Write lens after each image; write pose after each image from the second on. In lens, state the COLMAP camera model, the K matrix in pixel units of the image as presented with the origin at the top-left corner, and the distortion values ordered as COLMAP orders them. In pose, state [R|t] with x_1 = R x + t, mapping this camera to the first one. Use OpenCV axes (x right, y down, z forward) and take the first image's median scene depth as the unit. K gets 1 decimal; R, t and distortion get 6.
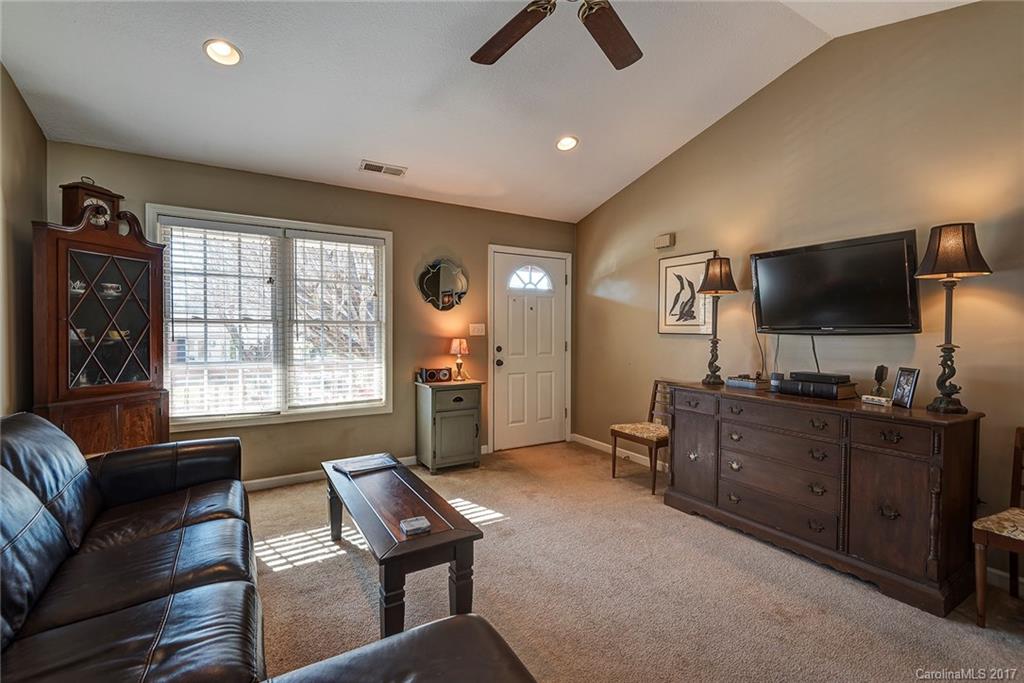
lens RADIAL K [[462.5, 0, 516.5], [0, 462.5, 339.0], [0, 0, 1]] dist [-0.000251, -0.002135]
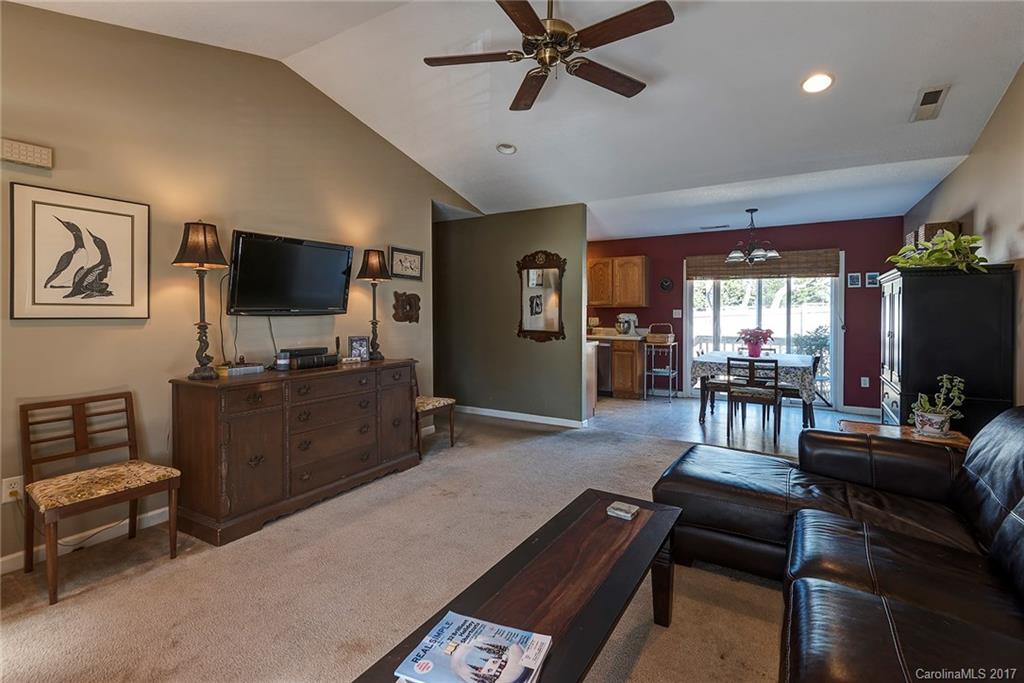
lens RADIAL K [[462.5, 0, 509.7], [0, 462.5, 316.0], [0, 0, 1]] dist [-0.000251, -0.002135]
pose [[-0.459448, -0.014663, 0.888084, -0.462493], [0.012954, 0.999647, 0.023207, -0.021299], [-0.888110, 0.022167, -0.459096, 0.768765]]
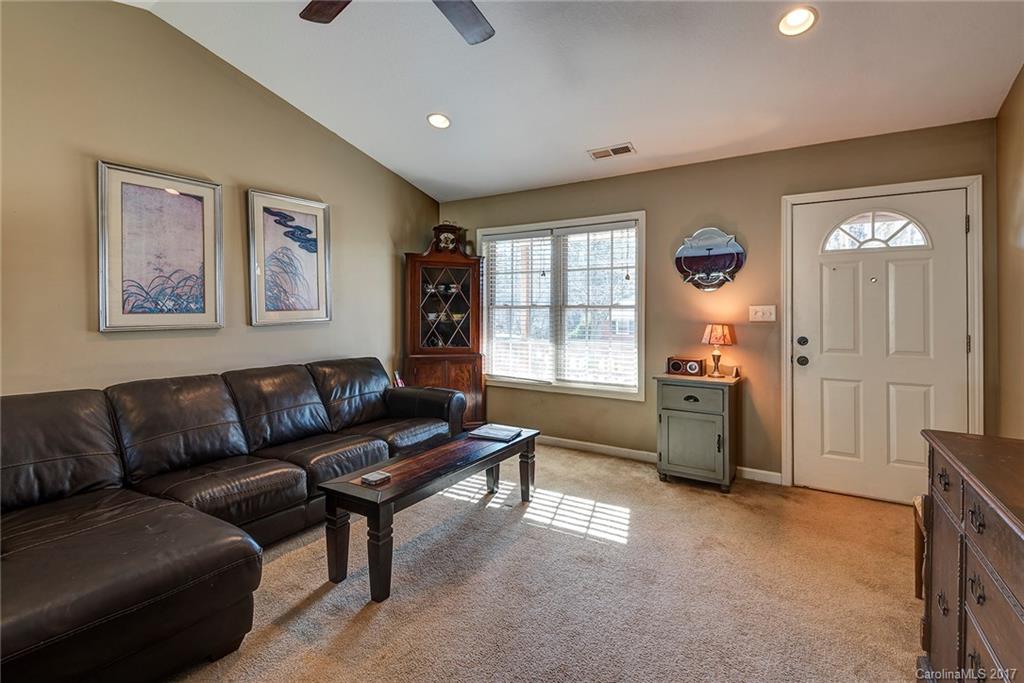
lens RADIAL K [[462.5, 0, 521.1], [0, 462.5, 310.6], [0, 0, 1]] dist [-0.000251, -0.002135]
pose [[0.444773, -0.006769, -0.895618, 0.482924], [-0.018029, 0.999701, -0.016509, -0.006170], [0.895462, 0.023490, 0.444518, 0.369307]]
